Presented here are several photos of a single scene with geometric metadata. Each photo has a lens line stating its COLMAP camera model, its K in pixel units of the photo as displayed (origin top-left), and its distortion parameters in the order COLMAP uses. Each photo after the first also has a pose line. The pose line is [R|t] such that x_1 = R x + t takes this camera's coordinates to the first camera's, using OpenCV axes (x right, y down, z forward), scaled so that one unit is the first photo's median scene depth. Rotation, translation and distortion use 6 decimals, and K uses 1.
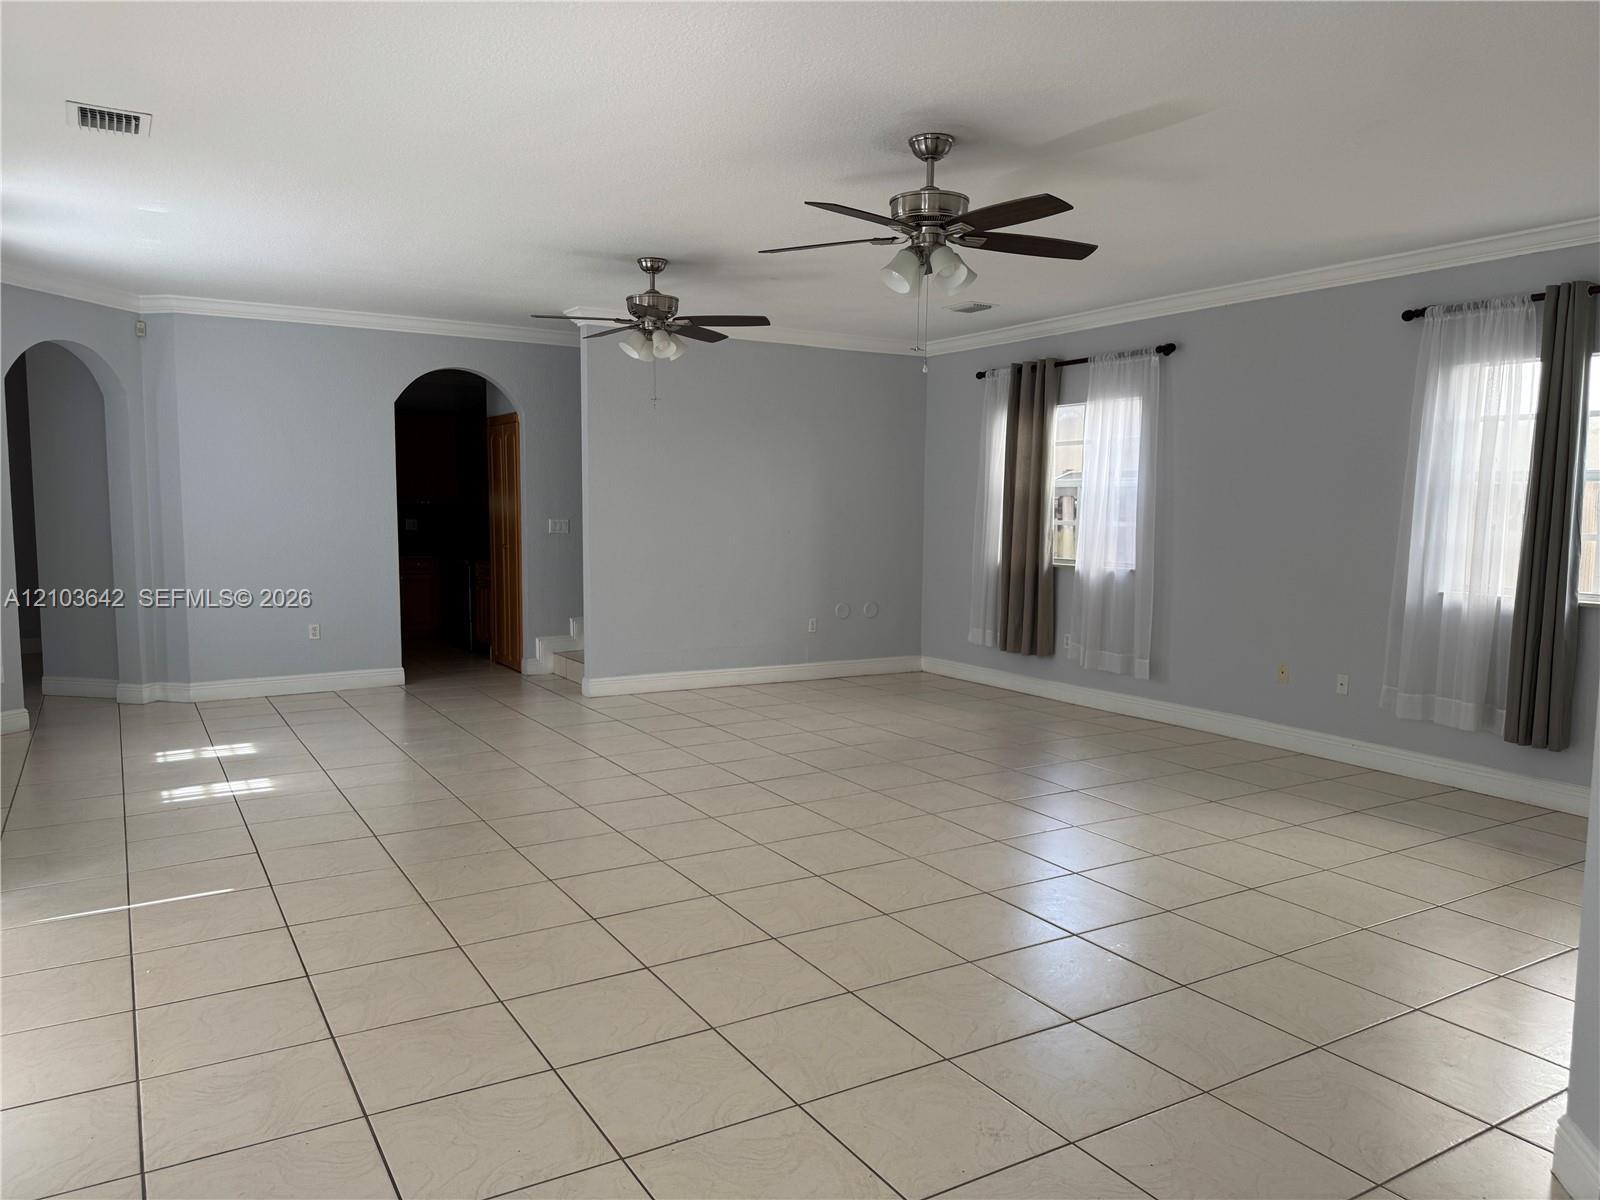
lens RADIAL K [[1144.6, 0, 793.0], [0, 1144.6, 608.1], [0, 0, 1]] dist [0.113851, -0.165822]
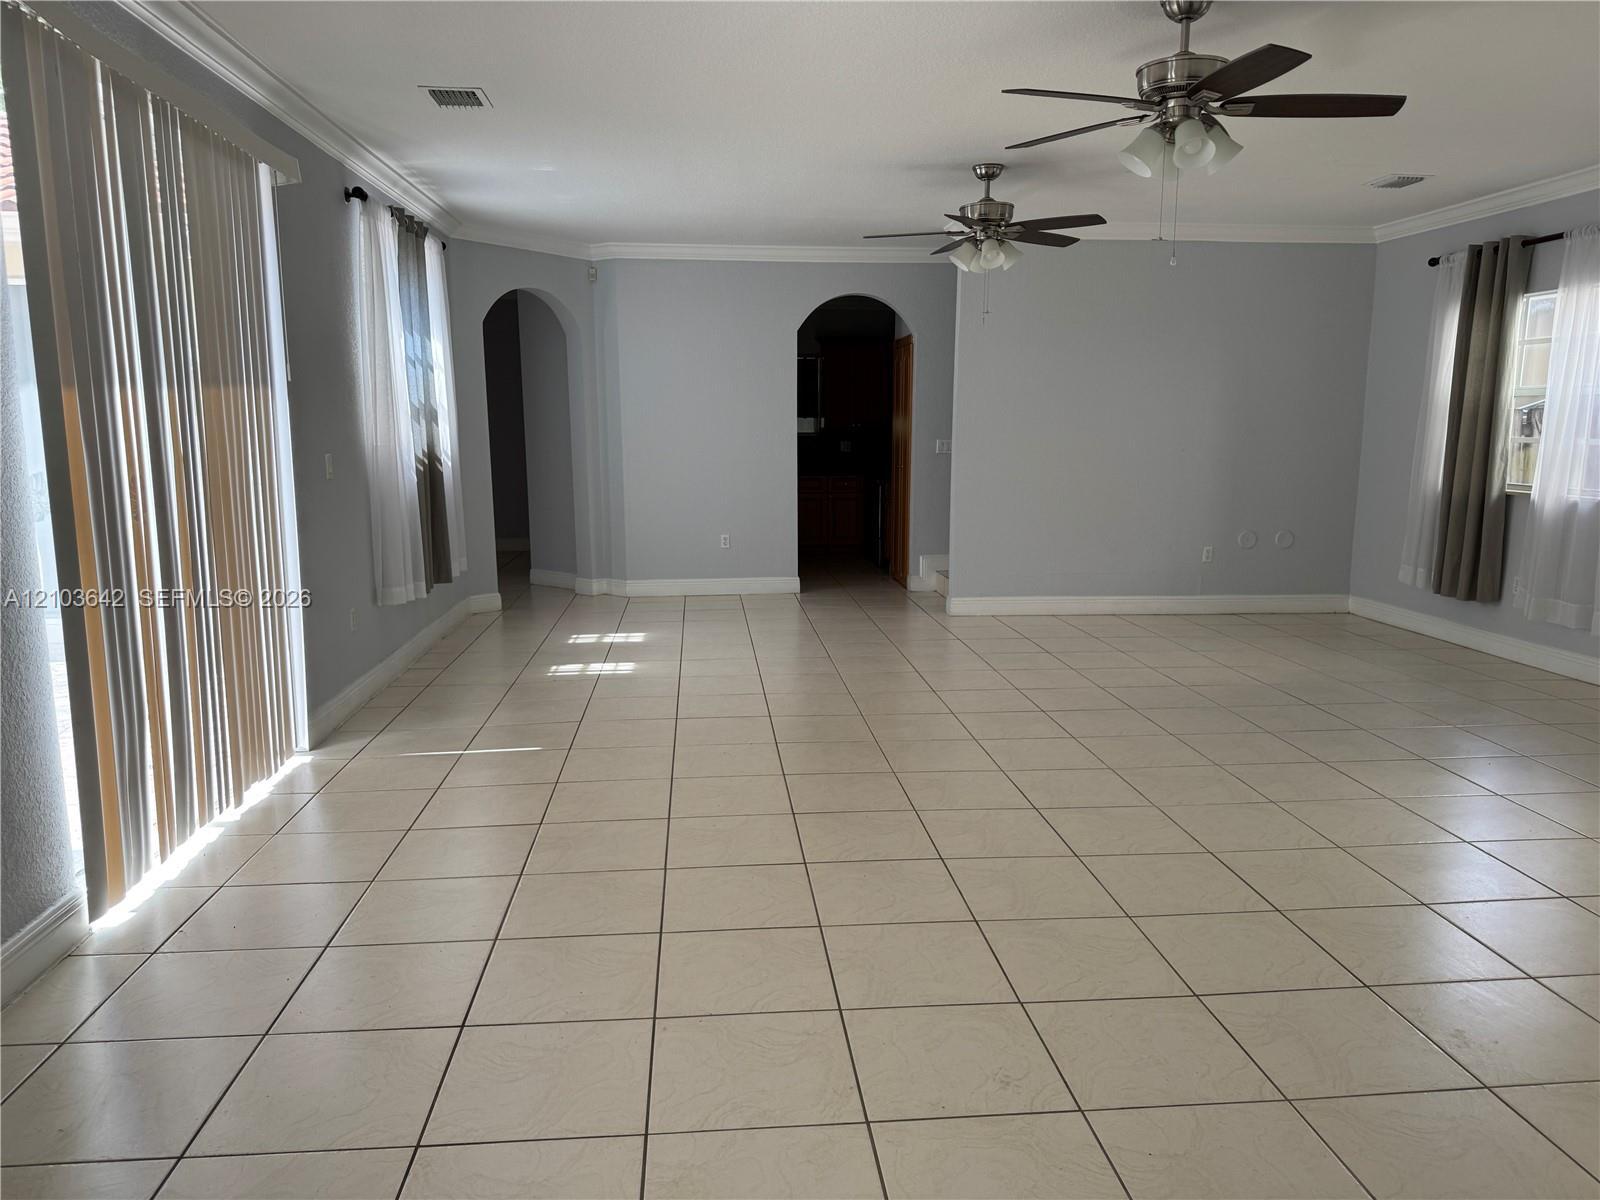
lens RADIAL K [[1144.6, 0, 793.0], [0, 1144.6, 608.1], [0, 0, 1]] dist [0.113851, -0.165822]
pose [[0.898288, 0.063163, -0.434843, 0.142788], [-0.033696, 0.996603, 0.075153, -0.000436], [0.438113, -0.052856, 0.897365, 0.031091]]
